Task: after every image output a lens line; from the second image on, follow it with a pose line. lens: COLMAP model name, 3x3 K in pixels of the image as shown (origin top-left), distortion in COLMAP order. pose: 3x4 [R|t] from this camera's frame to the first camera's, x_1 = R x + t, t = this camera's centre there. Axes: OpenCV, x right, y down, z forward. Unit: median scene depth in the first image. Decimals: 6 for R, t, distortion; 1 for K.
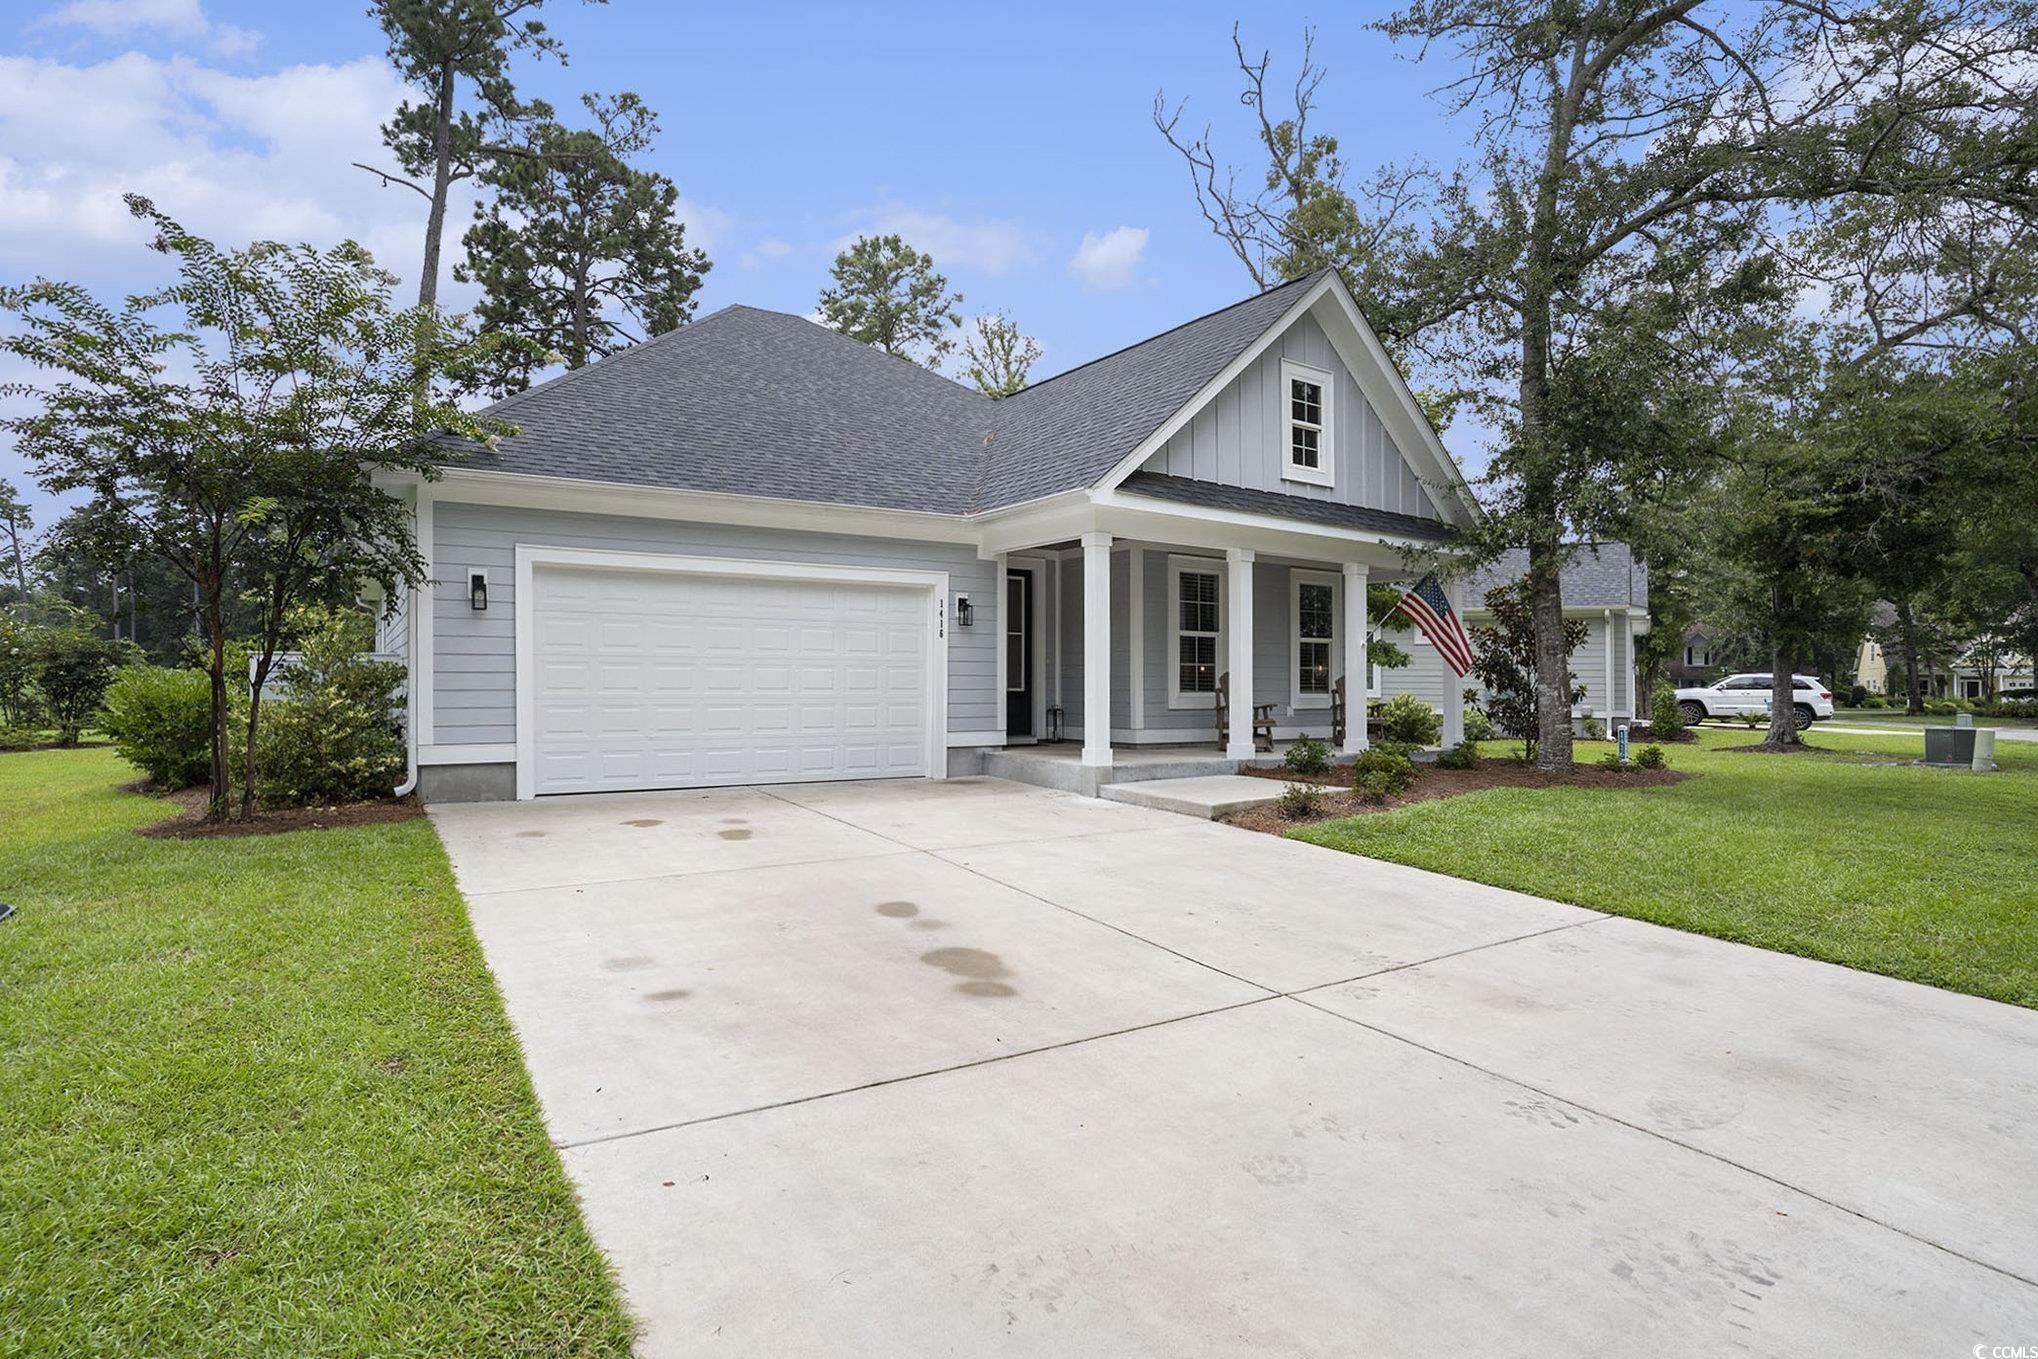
lens RADIAL K [[1014.5, 0, 1027.5], [0, 1014.5, 677.4], [0, 0, 1]] dist [-0.035849, -0.000555]
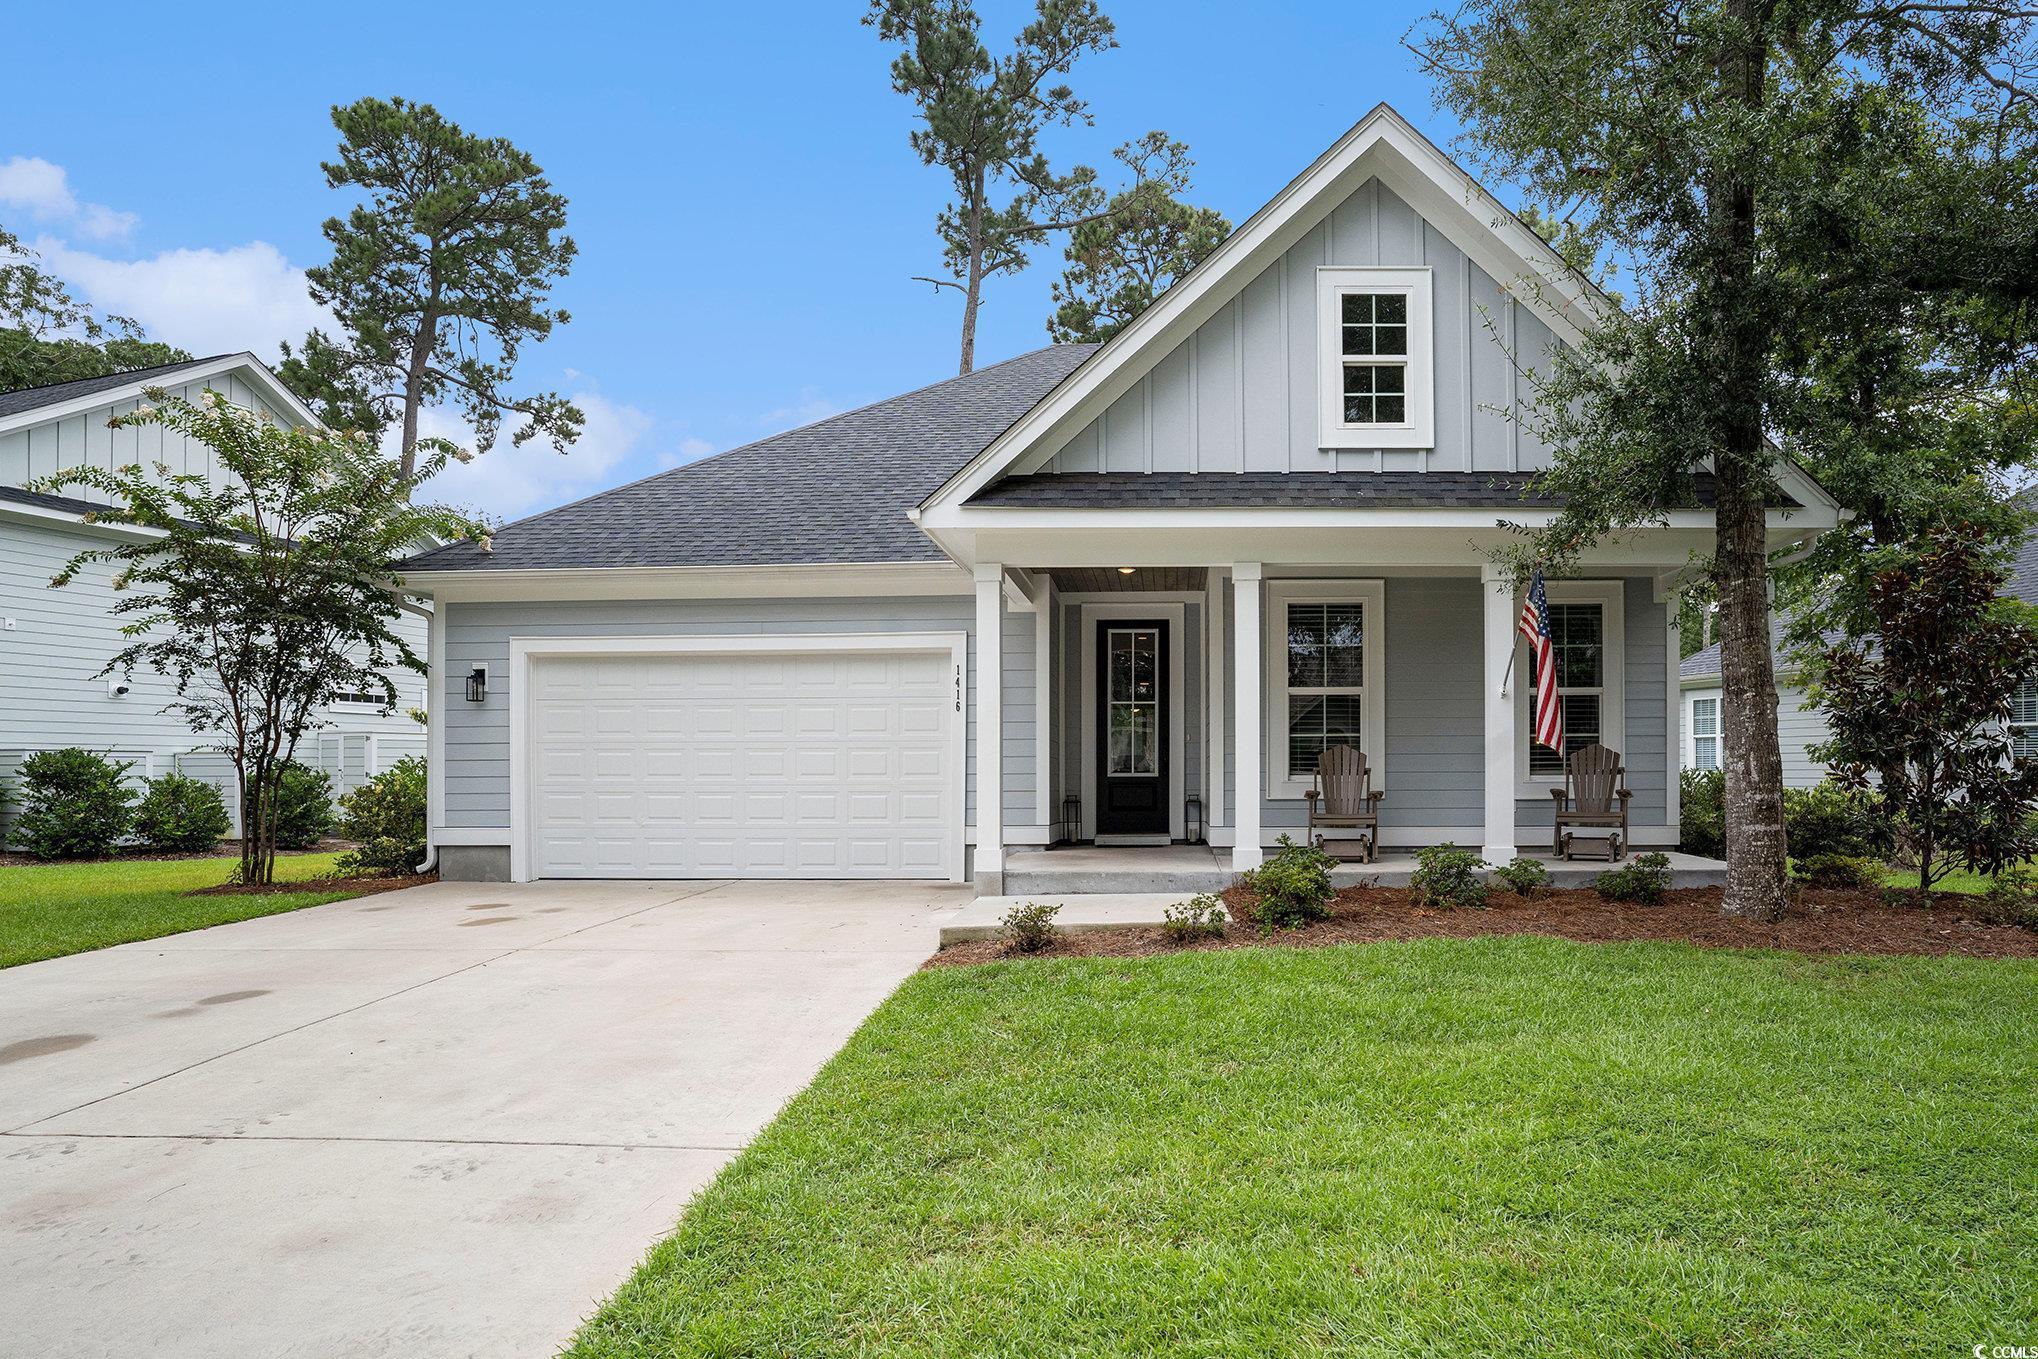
lens RADIAL K [[1169.4, 0, 1094.1], [0, 1169.4, 757.4], [0, 0, 1]] dist [-0.036537, -0.000917]
pose [[0.820560, -0.014723, -0.571371, 0.544224], [0.012856, 0.999891, -0.007303, 0.007320], [0.571416, -0.001353, 0.820660, 0.285934]]
